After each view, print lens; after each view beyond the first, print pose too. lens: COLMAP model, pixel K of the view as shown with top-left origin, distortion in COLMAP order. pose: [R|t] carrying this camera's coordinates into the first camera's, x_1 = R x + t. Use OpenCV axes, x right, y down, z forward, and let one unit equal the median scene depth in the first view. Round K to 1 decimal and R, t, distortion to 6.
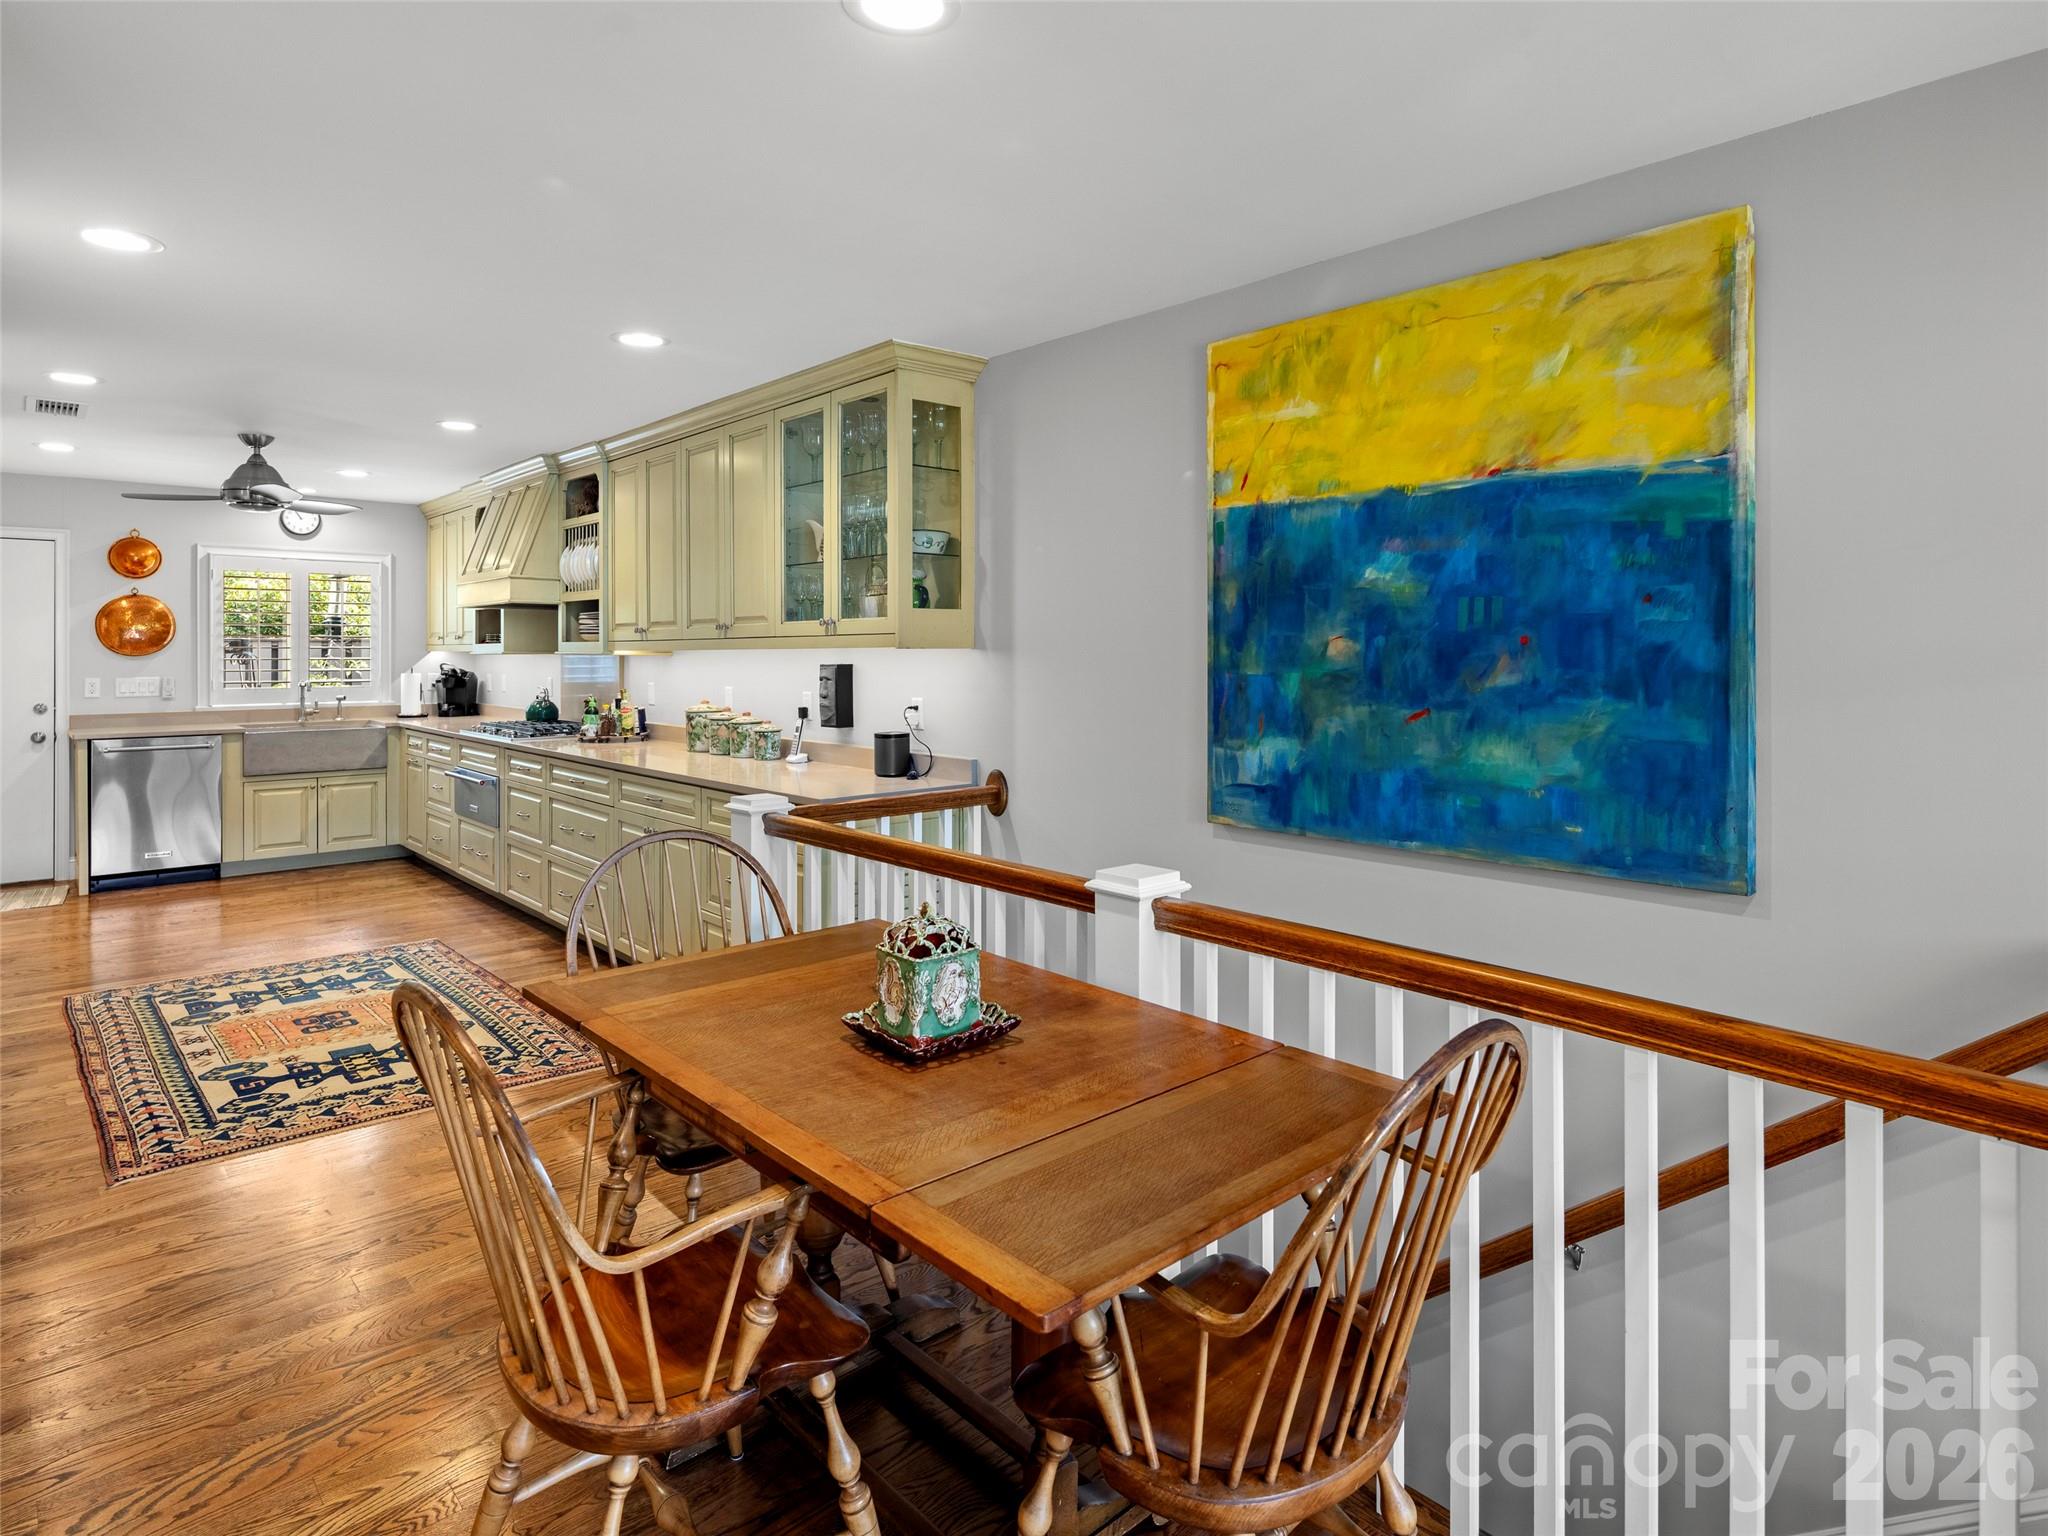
lens RADIAL K [[1119.2, 0, 1040.9], [0, 1119.2, 644.4], [0, 0, 1]] dist [0.006024, -0.007073]
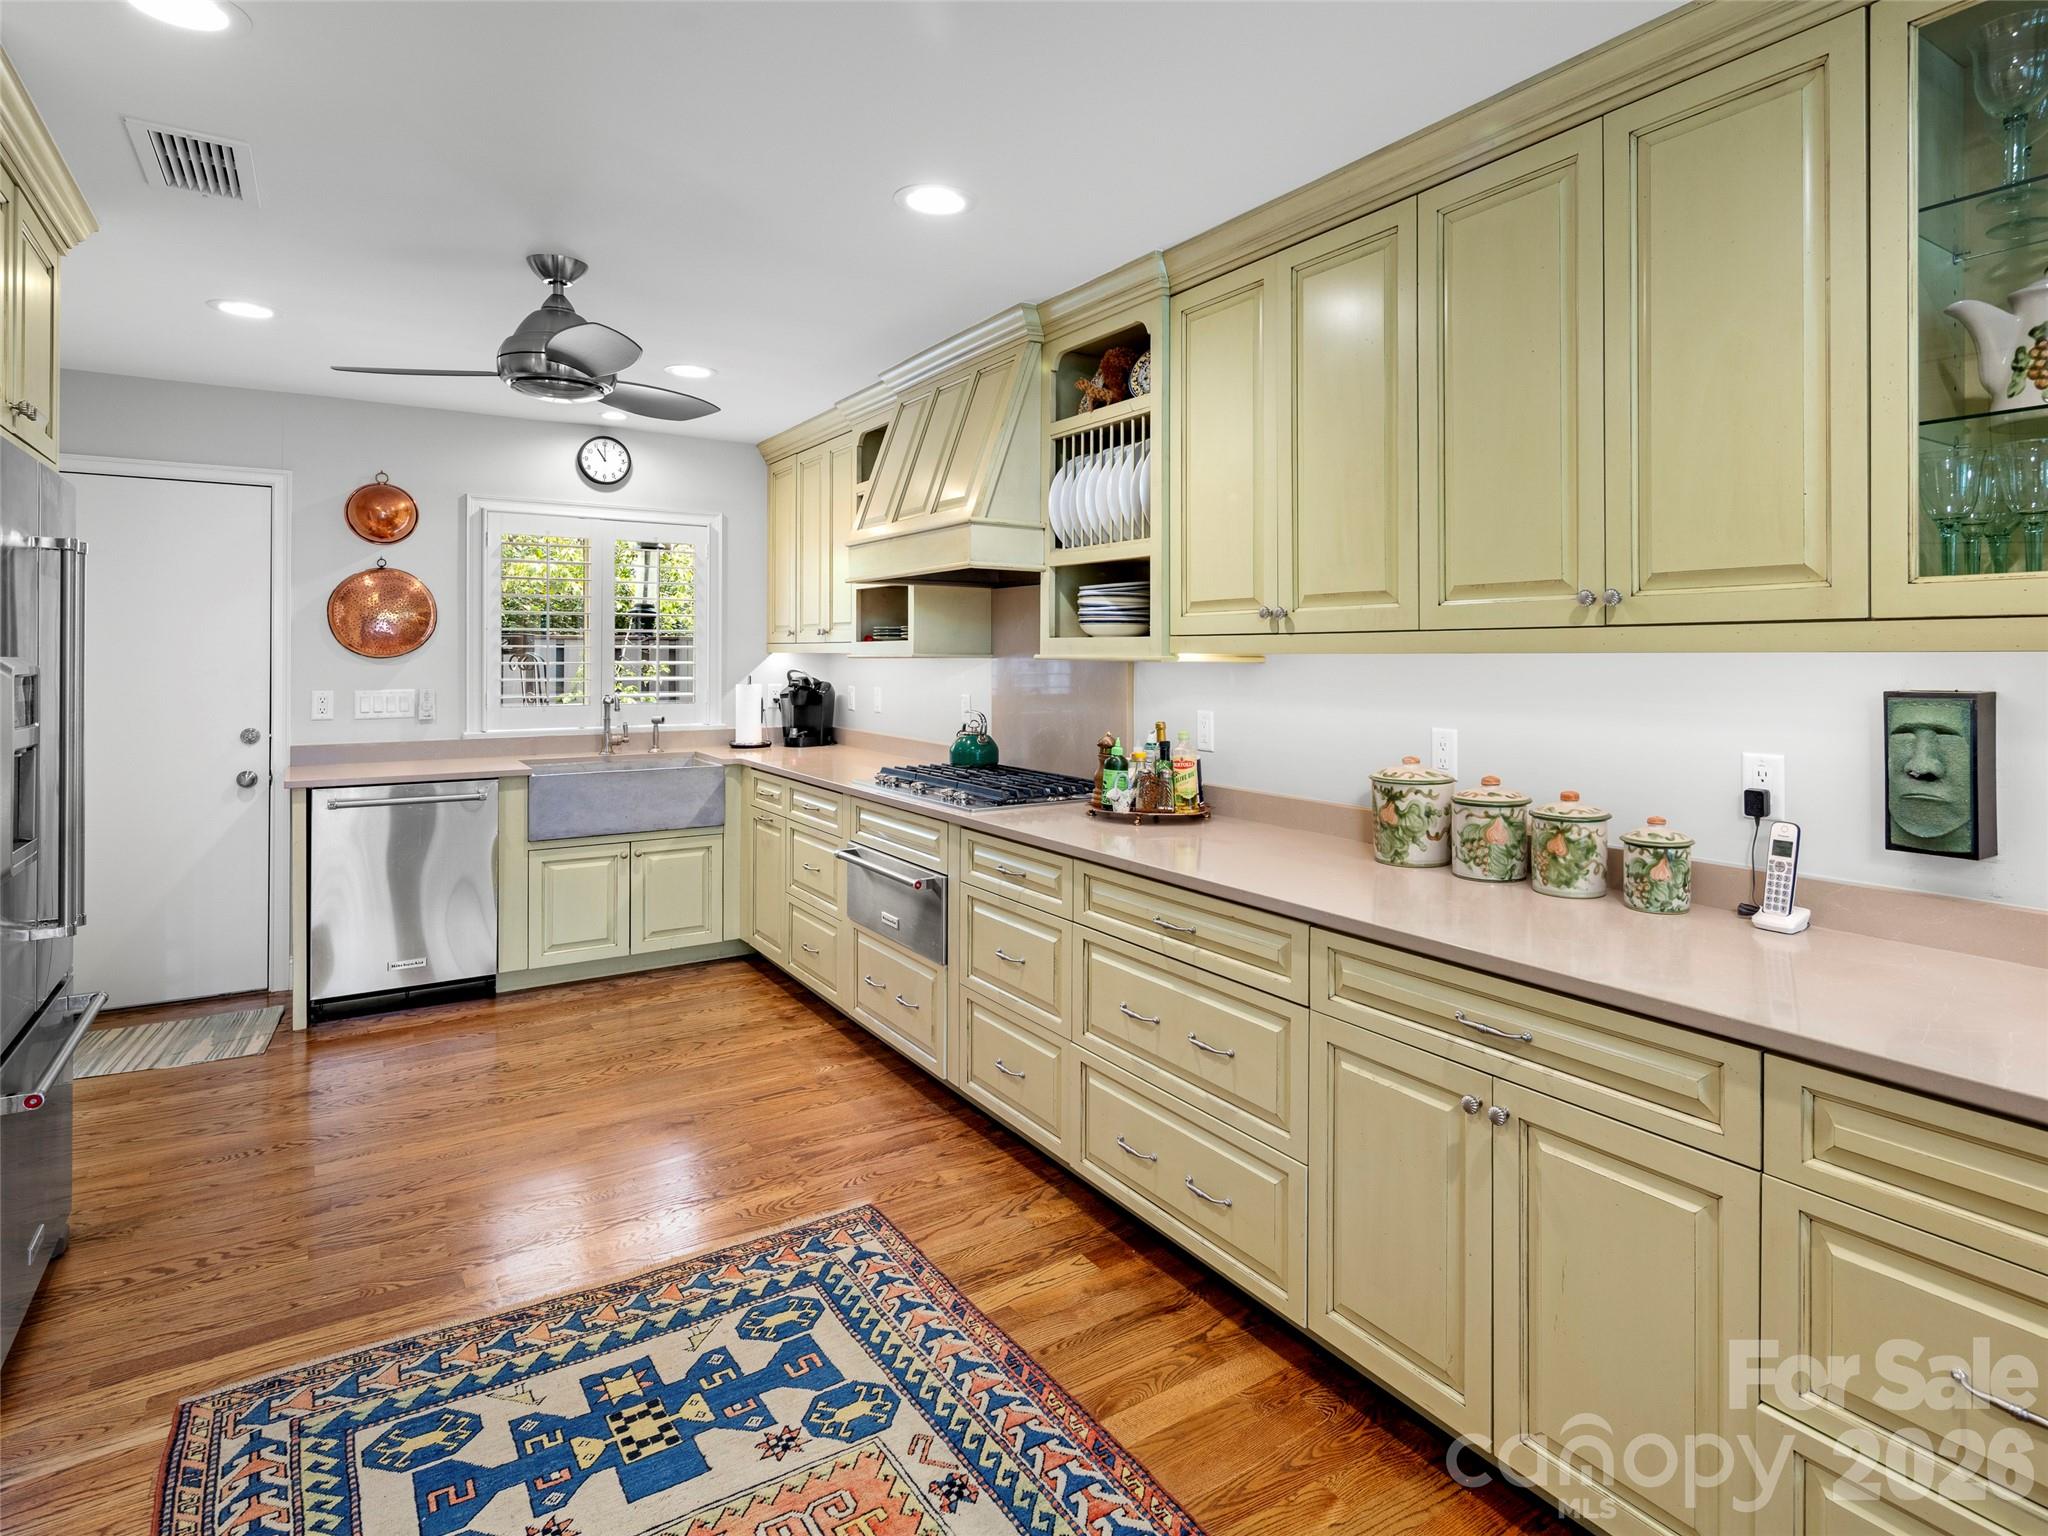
lens RADIAL K [[1119.2, 0, 1101.7], [0, 1119.2, 649.6], [0, 0, 1]] dist [0.006024, -0.007073]
pose [[0.990444, 0.003974, -0.137861, -0.290150], [-0.003699, 0.999991, 0.002247, 0.002179], [0.137868, -0.001715, 0.990449, 0.397523]]
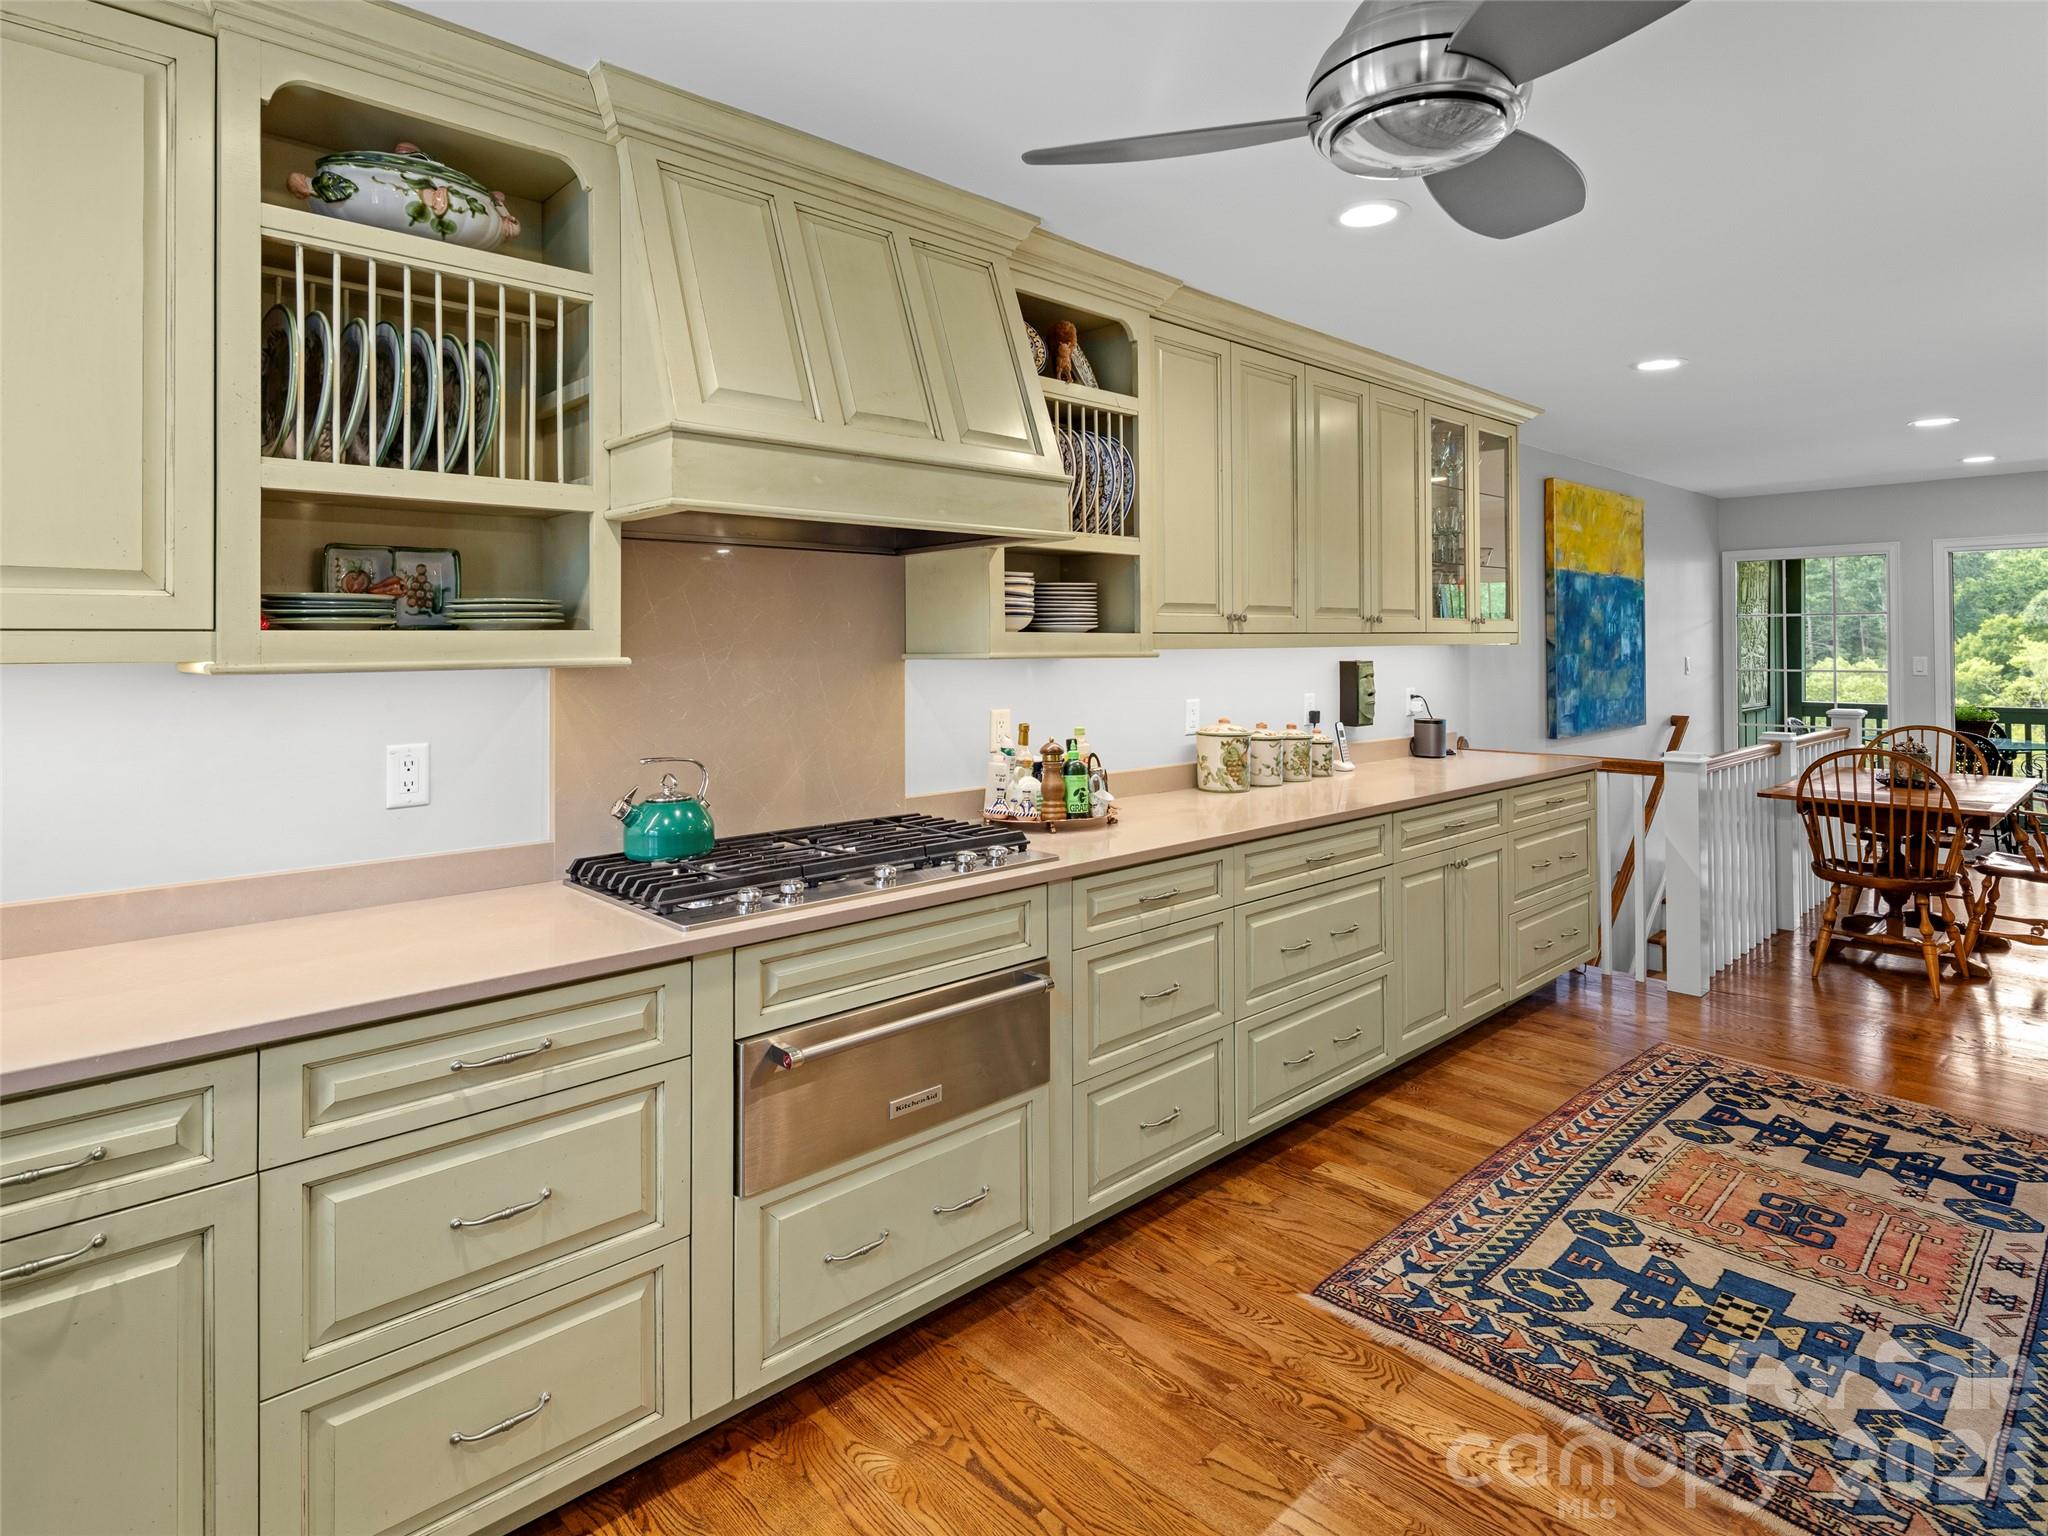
lens RADIAL K [[1119.2, 0, 1016.1], [0, 1119.2, 631.2], [0, 0, 1]] dist [0.006024, -0.007073]
pose [[-0.002742, 0.012752, 0.999915, -0.789988], [0.001130, 0.999918, -0.012748, 0.002834], [-0.999996, 0.001095, -0.002756, 0.890119]]
